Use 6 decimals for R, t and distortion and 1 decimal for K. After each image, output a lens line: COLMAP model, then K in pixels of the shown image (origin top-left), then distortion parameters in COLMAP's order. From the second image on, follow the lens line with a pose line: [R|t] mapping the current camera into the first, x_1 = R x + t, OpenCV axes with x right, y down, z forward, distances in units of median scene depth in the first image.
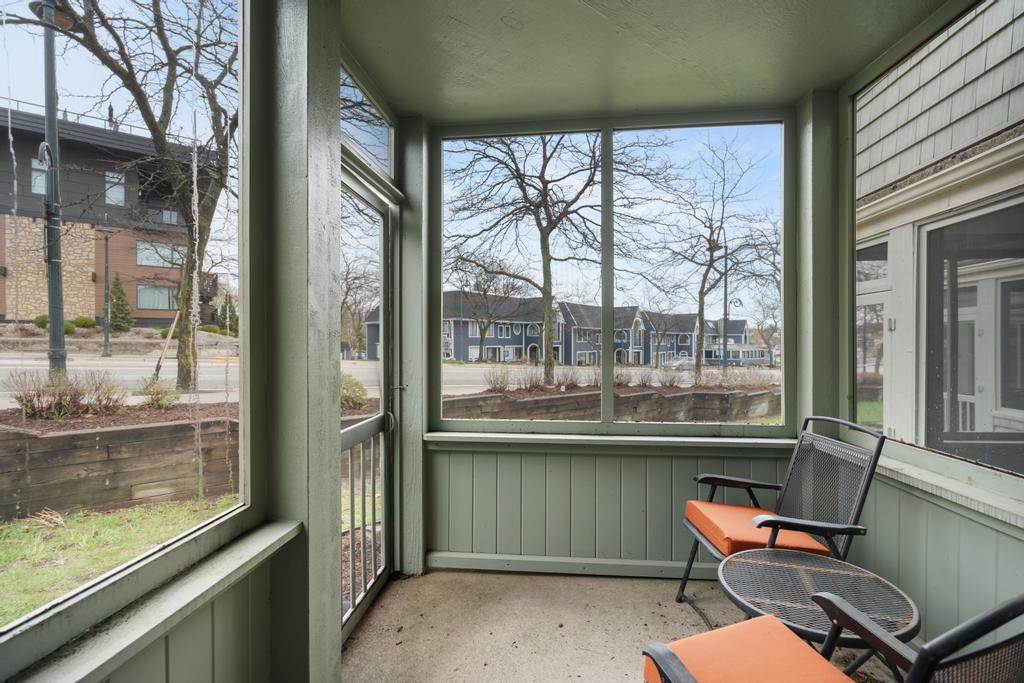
lens RADIAL K [[459.2, 0, 513.5], [0, 459.2, 339.8], [0, 0, 1]] dist [-0.003192, 0.000263]
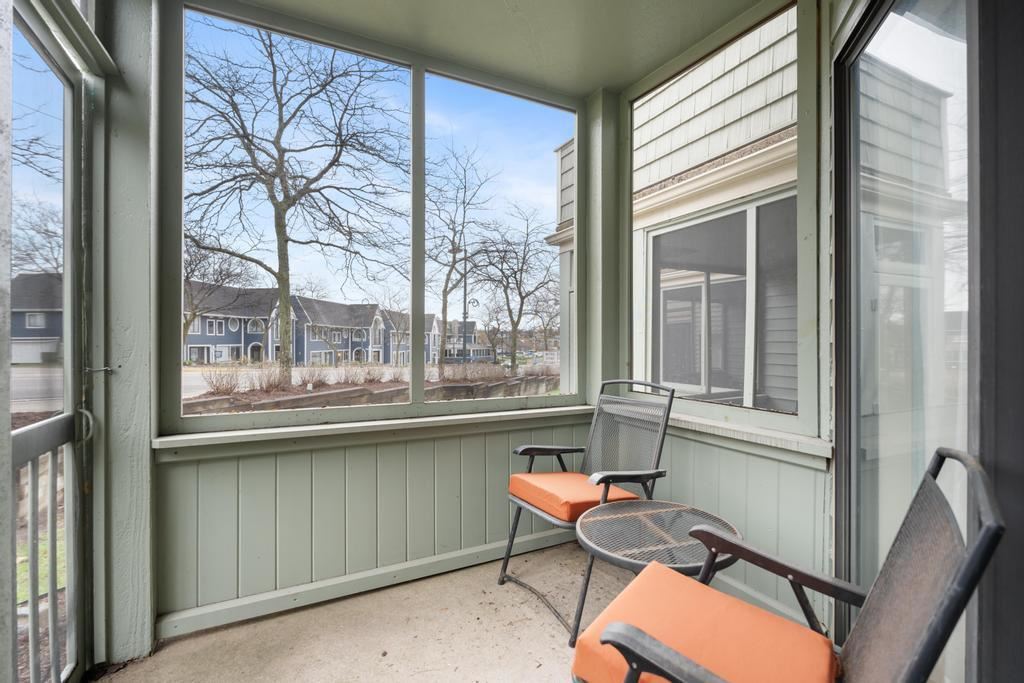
lens RADIAL K [[459.2, 0, 512.8], [0, 459.2, 343.3], [0, 0, 1]] dist [-0.003192, 0.000263]
pose [[0.840786, 0.001773, 0.541364, -0.115986], [-0.002080, 0.999998, -0.000046, 0.065875], [-0.541363, -0.001087, 0.840788, 0.168310]]
